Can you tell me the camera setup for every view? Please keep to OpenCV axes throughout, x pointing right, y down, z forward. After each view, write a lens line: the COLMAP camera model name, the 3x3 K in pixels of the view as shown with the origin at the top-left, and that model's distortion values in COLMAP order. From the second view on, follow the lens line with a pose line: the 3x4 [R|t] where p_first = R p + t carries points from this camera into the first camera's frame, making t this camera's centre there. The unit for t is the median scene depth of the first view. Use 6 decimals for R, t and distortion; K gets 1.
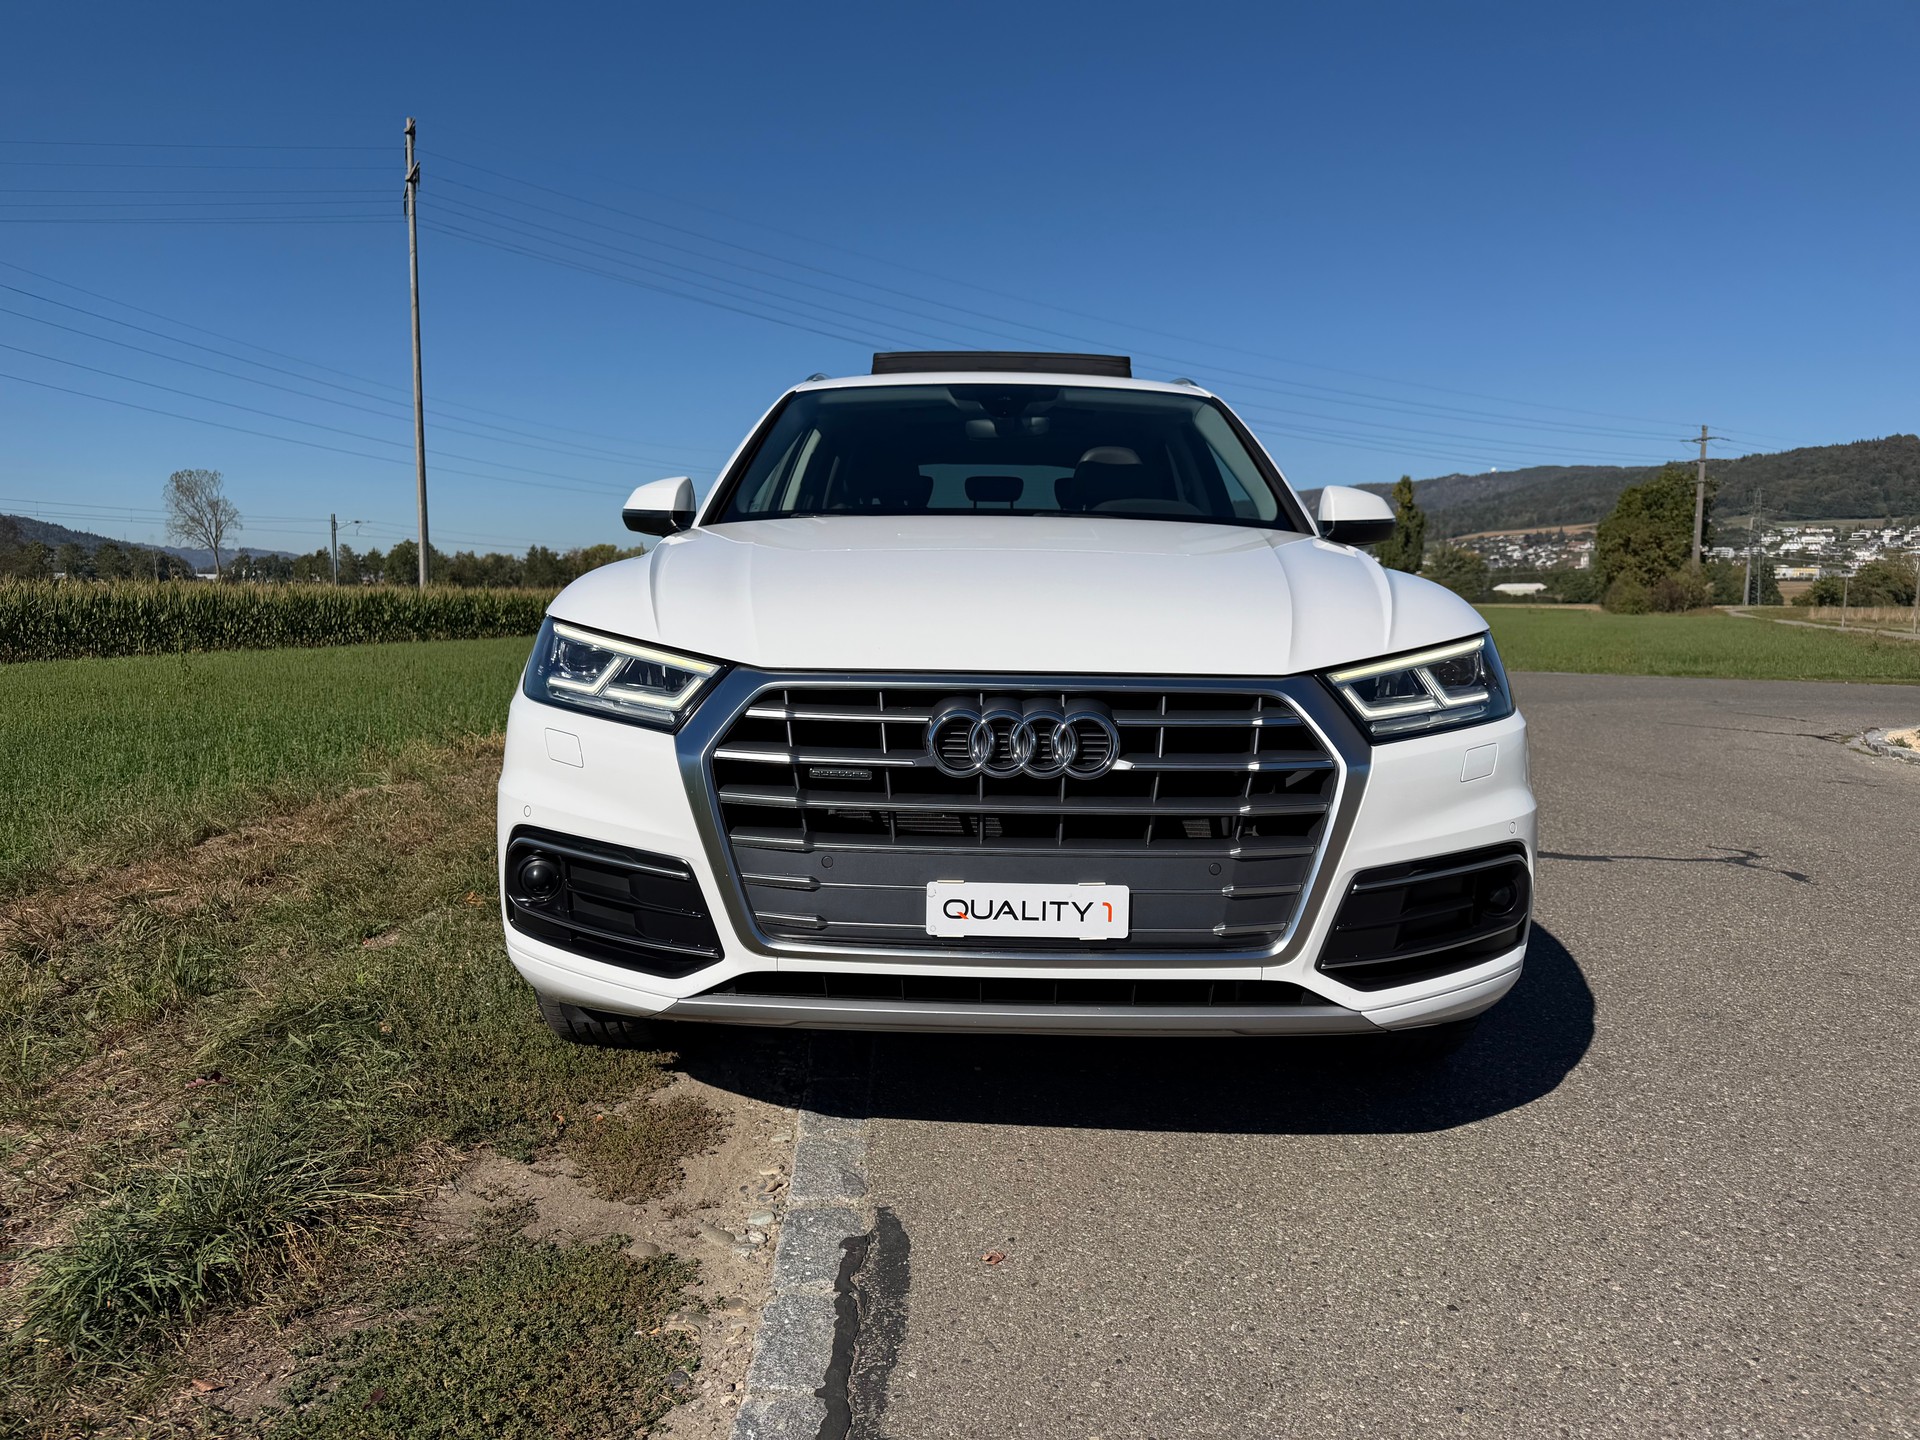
lens RADIAL K [[1346.5, 0, 961.9], [0, 1346.5, 716.0], [0, 0, 1]] dist [0.025542, -0.035898]
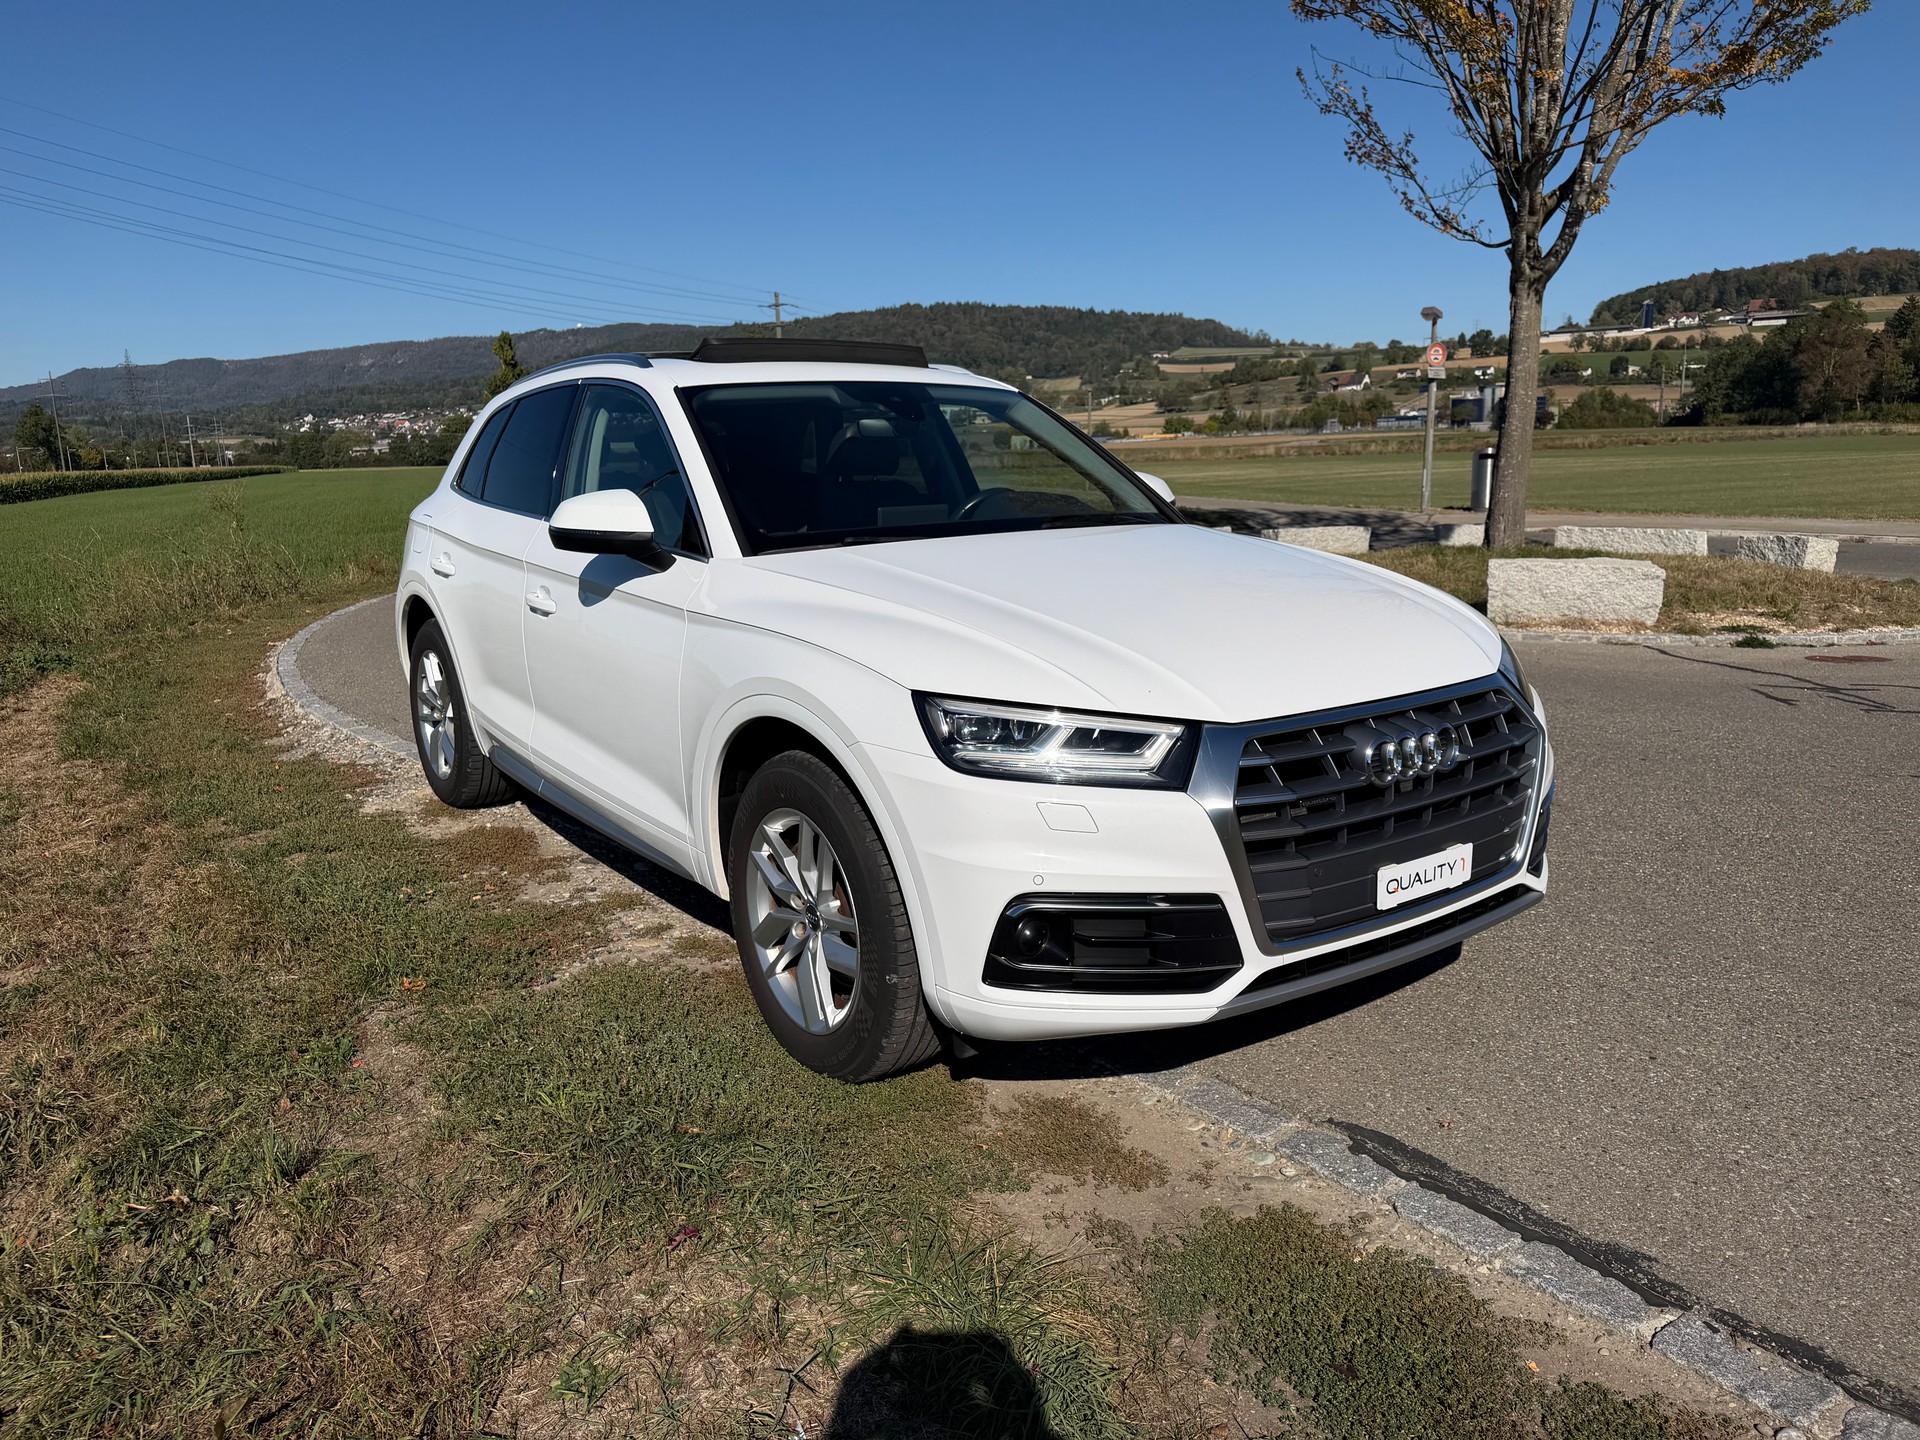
lens RADIAL K [[1346.5, 0, 950.3], [0, 1346.5, 714.8], [0, 0, 1]] dist [0.025542, -0.035898]
pose [[0.812393, -0.140643, 0.565895, -1.013090], [0.082963, 0.988483, 0.126567, -0.212249], [-0.577178, -0.055874, 0.814705, 0.165735]]
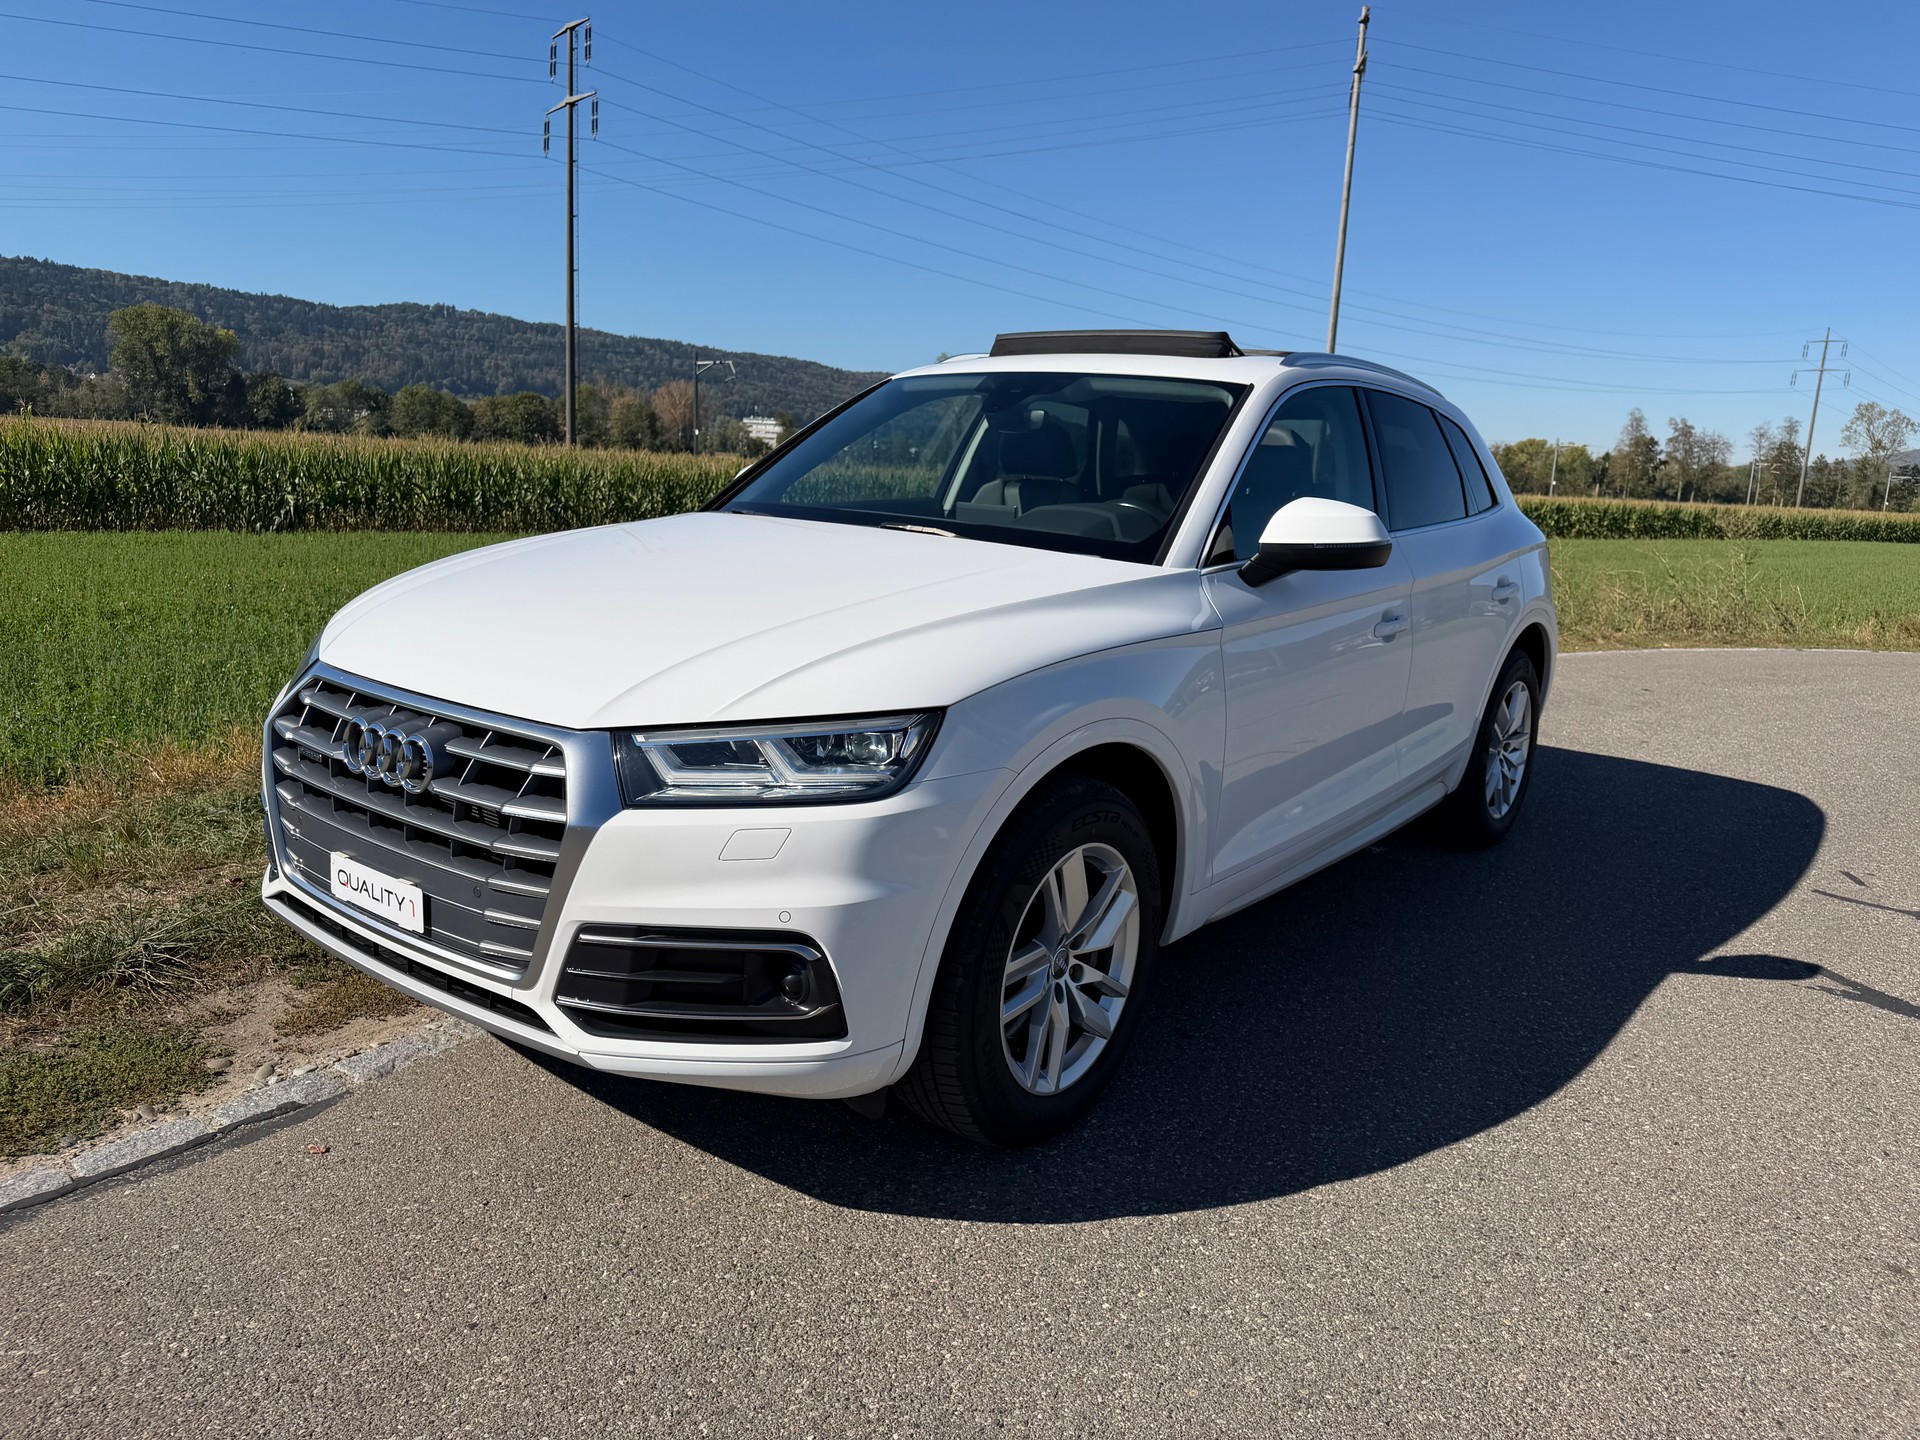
lens RADIAL K [[1346.5, 0, 959.7], [0, 1346.5, 713.5], [0, 0, 1]] dist [0.025542, -0.035898]
pose [[0.794969, 0.144838, -0.589106, 1.079584], [-0.099969, 0.989082, 0.108273, -0.183468], [0.598356, -0.027181, 0.800769, 0.320238]]
